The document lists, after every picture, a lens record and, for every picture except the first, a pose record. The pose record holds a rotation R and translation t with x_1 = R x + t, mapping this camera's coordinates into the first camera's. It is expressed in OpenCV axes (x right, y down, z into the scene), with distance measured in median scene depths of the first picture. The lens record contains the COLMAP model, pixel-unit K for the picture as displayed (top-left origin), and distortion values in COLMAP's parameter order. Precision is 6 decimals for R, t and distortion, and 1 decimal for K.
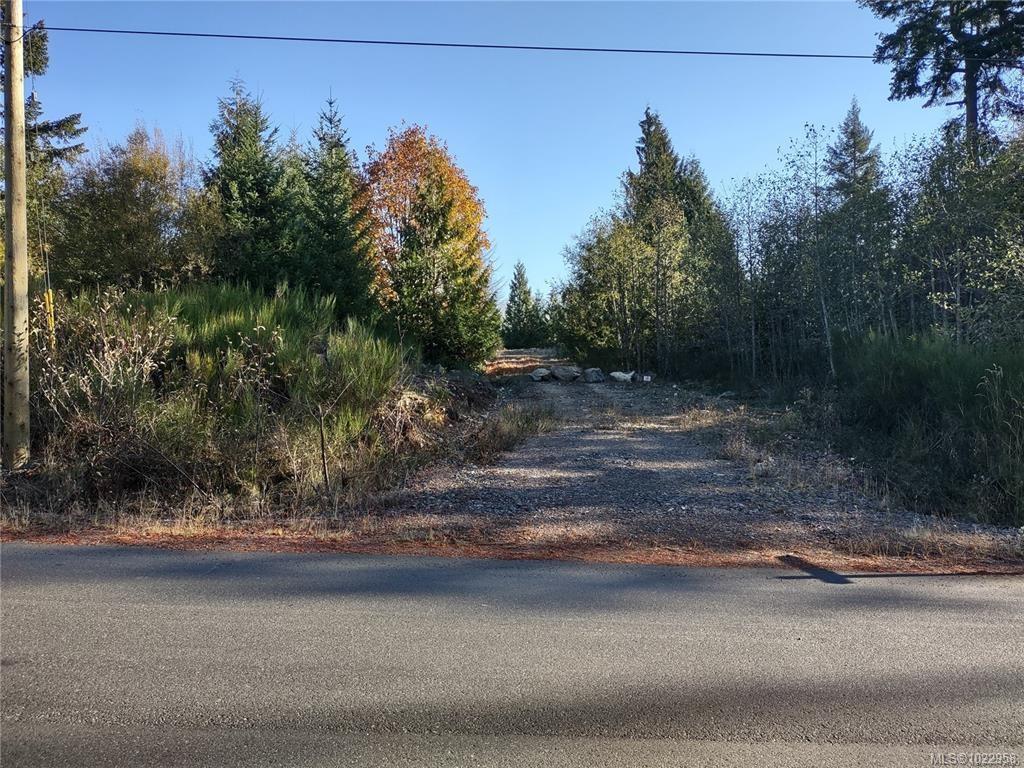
lens RADIAL K [[762.4, 0, 513.1], [0, 762.4, 384.3], [0, 0, 1]] dist [0.072359, -0.090726]
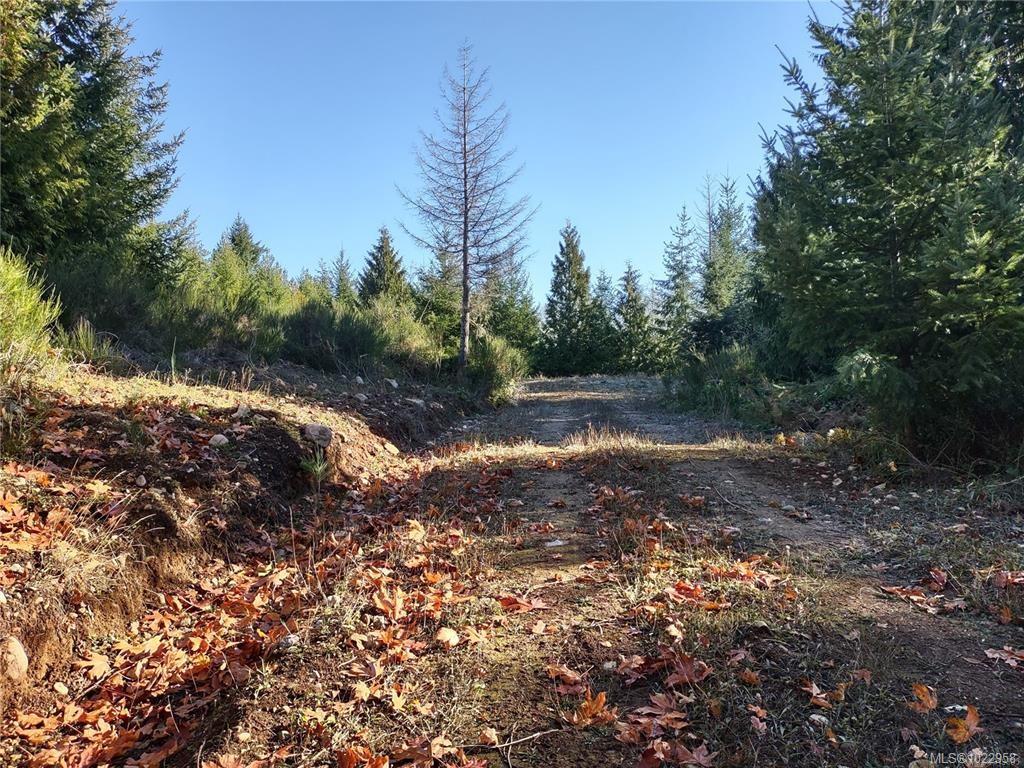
lens RADIAL K [[762.4, 0, 507.6], [0, 762.4, 382.2], [0, 0, 1]] dist [0.072359, -0.090726]
pose [[0.997152, -0.005923, -0.075180, 0.010982], [0.003424, 0.999438, -0.033333, -0.054683], [0.075335, 0.032981, 0.996613, 1.040598]]
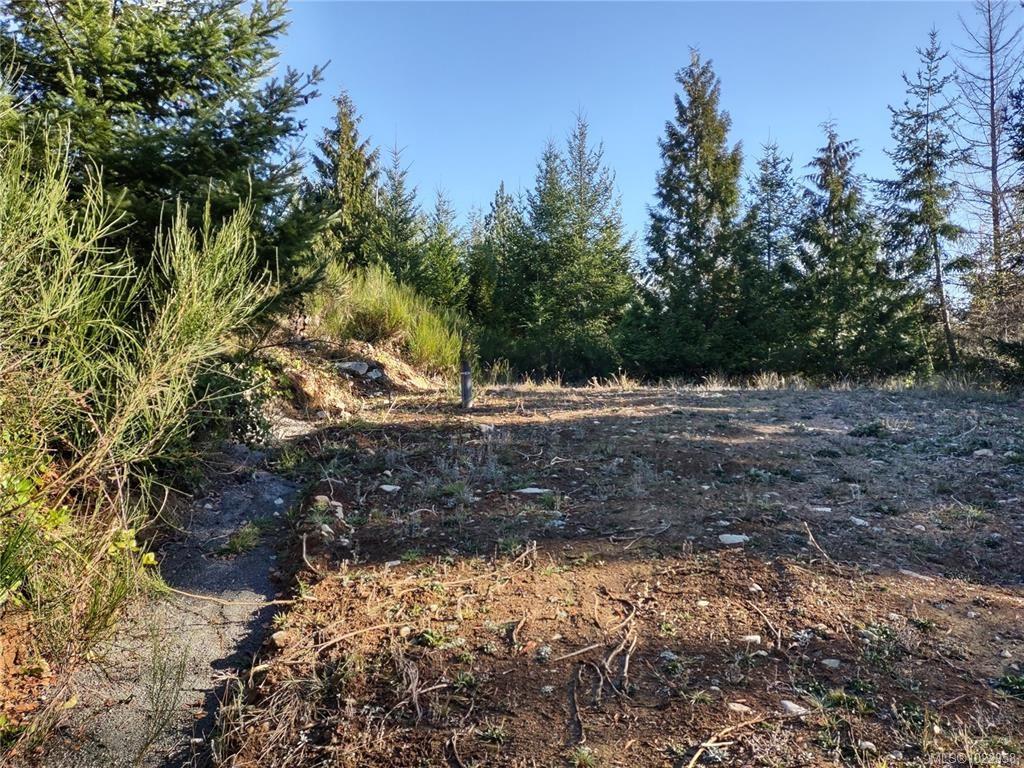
lens RADIAL K [[762.4, 0, 516.1], [0, 762.4, 358.3], [0, 0, 1]] dist [0.072359, -0.090726]
pose [[0.976925, -0.003122, -0.213560, 0.008639], [-0.007690, 0.998731, -0.049777, -0.091625], [0.213444, 0.050270, 0.975661, 1.758879]]
